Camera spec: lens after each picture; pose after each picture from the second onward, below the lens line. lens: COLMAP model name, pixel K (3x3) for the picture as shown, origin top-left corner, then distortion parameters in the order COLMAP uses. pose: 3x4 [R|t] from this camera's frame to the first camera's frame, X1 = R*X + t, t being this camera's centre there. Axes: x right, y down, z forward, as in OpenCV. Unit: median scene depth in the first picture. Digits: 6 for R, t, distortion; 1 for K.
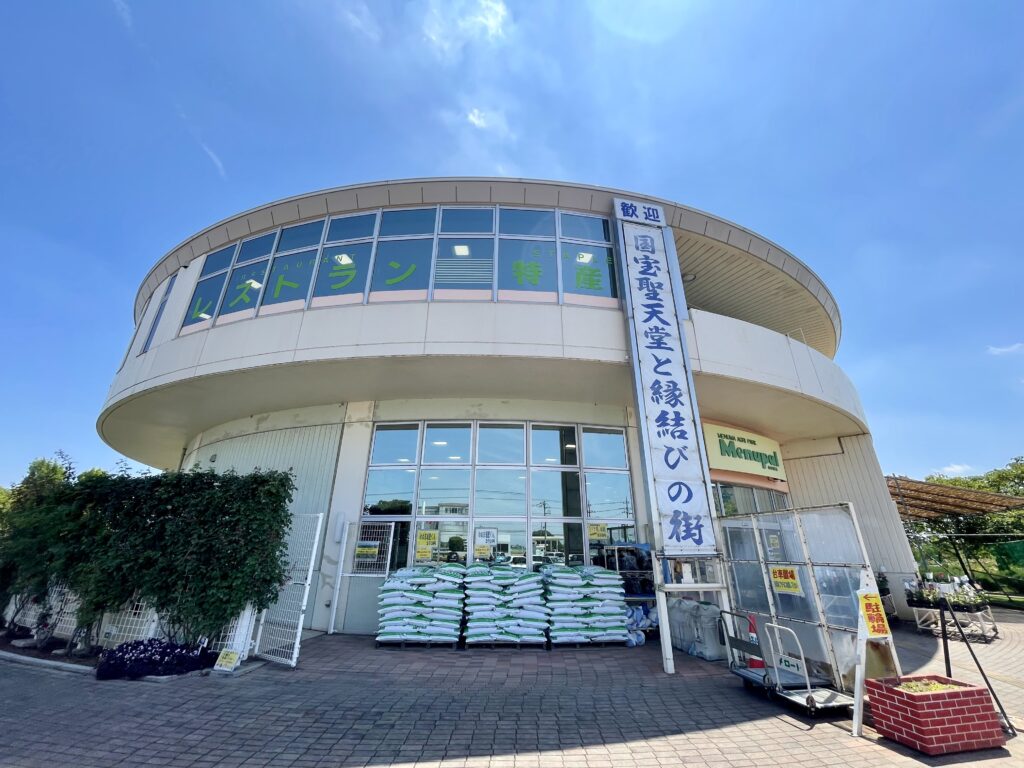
lens RADIAL K [[402.2, 0, 512.0], [0, 402.2, 384.0], [0, 0, 1]] dist [-0.000473, -0.000086]
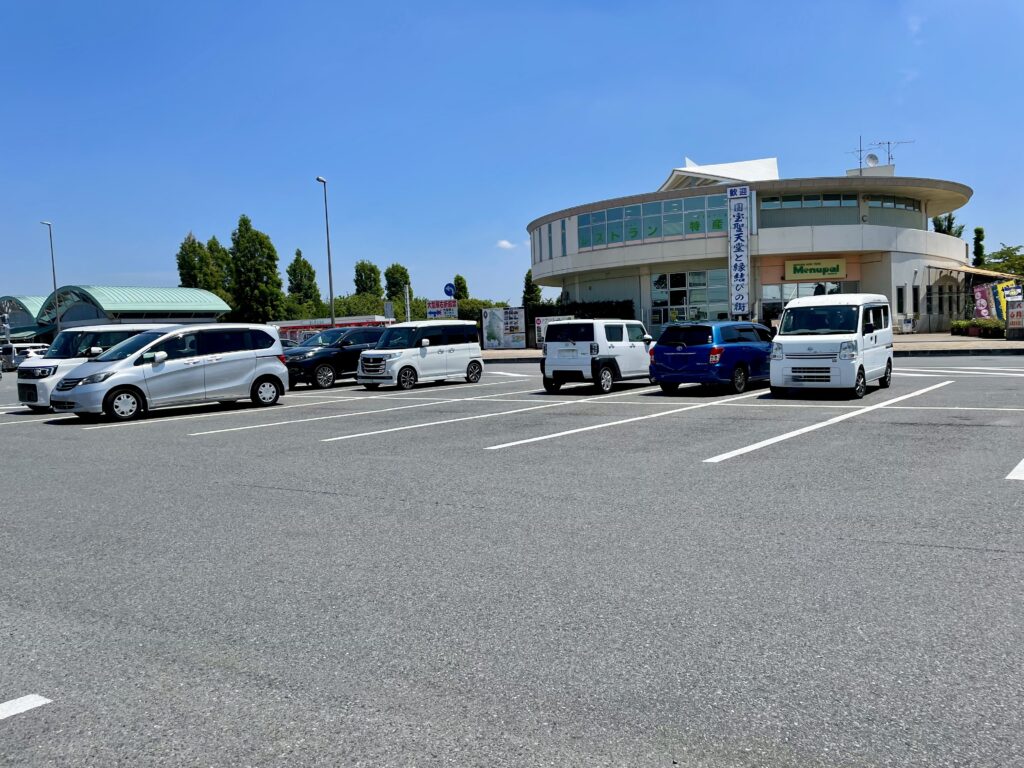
lens RADIAL K [[747.8, 0, 512.0], [0, 747.8, 384.0], [0, 0, 1]] dist [0.067028, -0.000358]
pose [[0.876342, -0.009910, -0.481587, 1.576731], [0.224825, 0.892620, 0.390746, -1.782621], [0.426002, -0.450700, 0.784469, -4.601777]]
